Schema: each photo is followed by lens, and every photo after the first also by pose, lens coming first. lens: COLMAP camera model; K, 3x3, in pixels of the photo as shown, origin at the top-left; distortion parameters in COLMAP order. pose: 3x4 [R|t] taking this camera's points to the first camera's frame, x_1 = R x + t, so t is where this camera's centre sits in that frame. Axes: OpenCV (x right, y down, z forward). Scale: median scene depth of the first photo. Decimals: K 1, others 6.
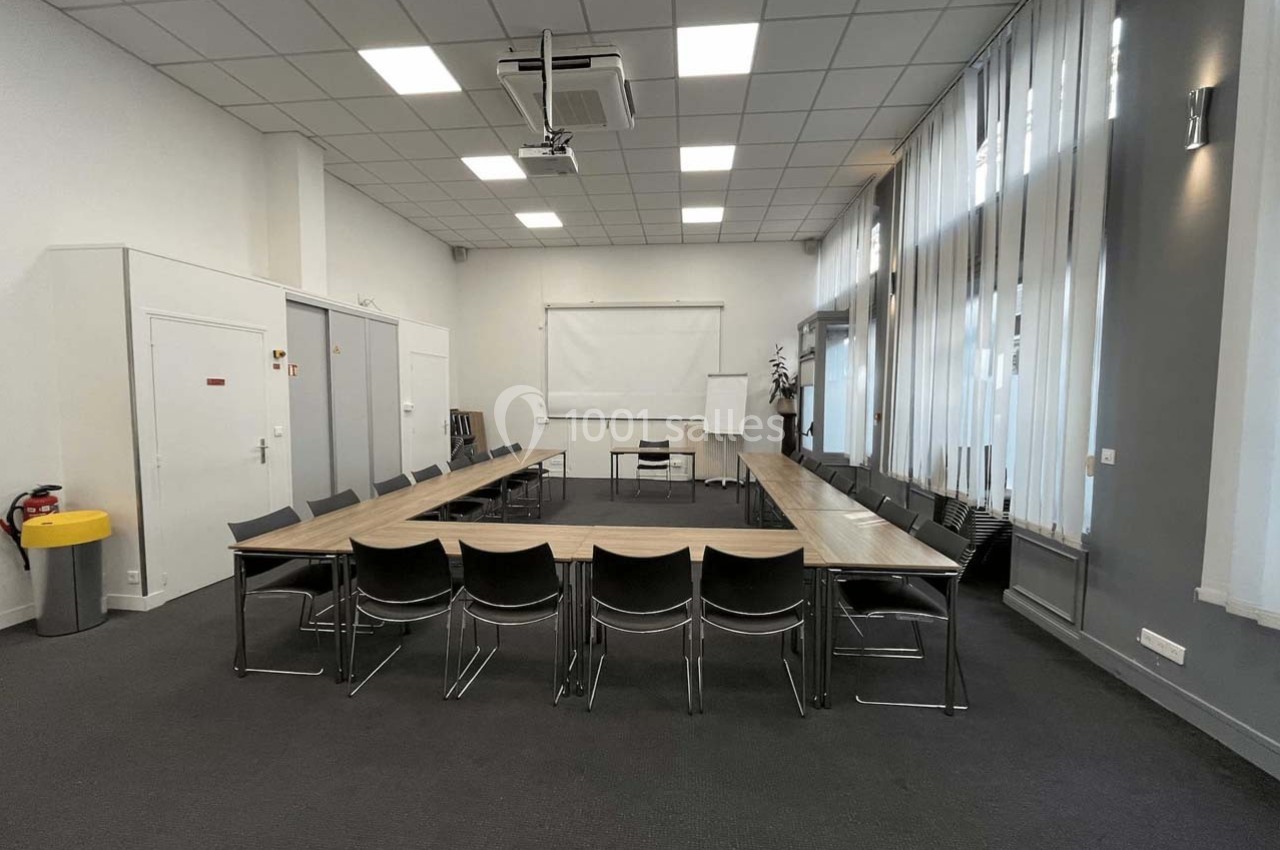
lens RADIAL K [[516.5, 0, 640.1], [0, 516.5, 419.7], [0, 0, 1]] dist [-0.000472, -0.000128]
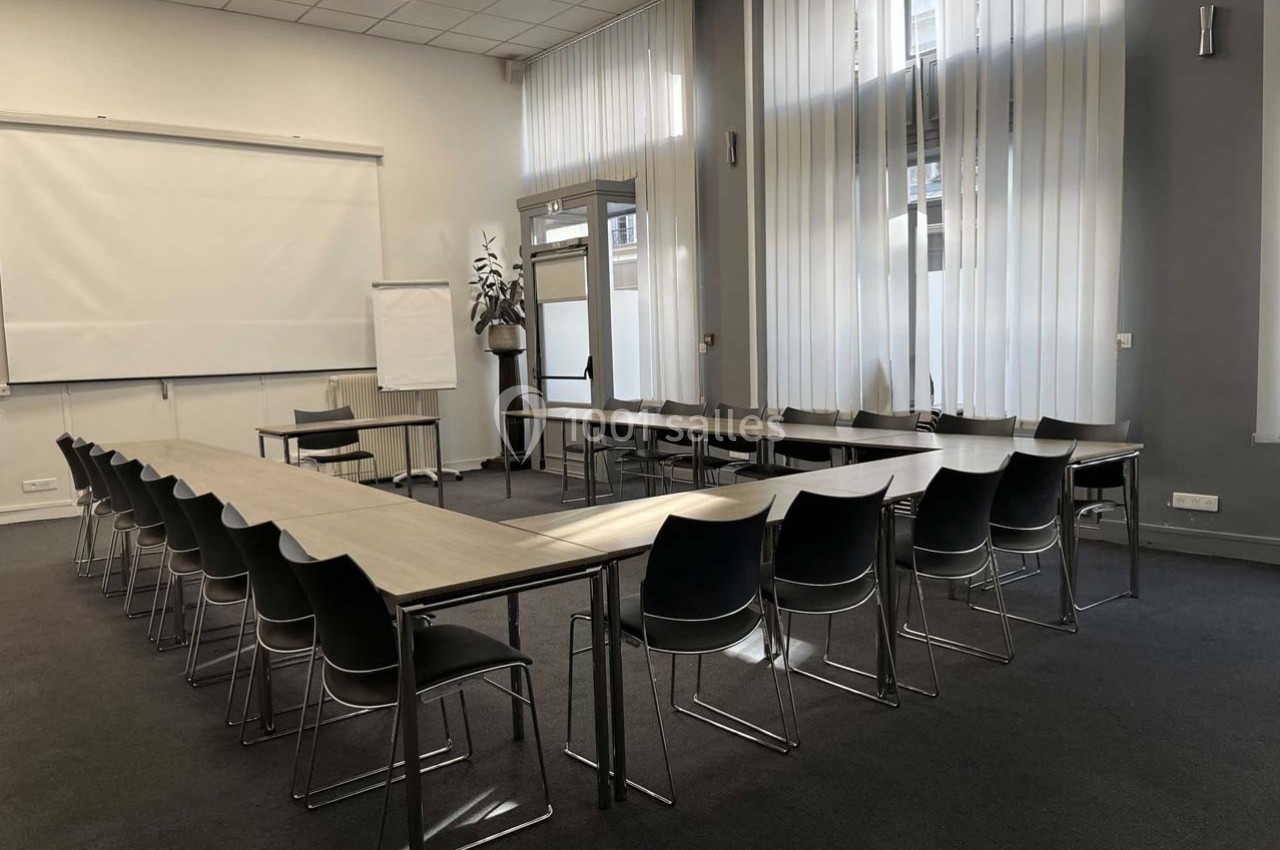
lens RADIAL K [[962.9, 0, 639.4], [0, 962.9, 429.3], [0, 0, 1]] dist [0.008225, -0.029530]
pose [[0.733316, -0.089967, 0.673909, -0.389433], [0.066137, 0.995945, 0.060992, 0.023266], [-0.676664, -0.000157, 0.736292, 0.086746]]
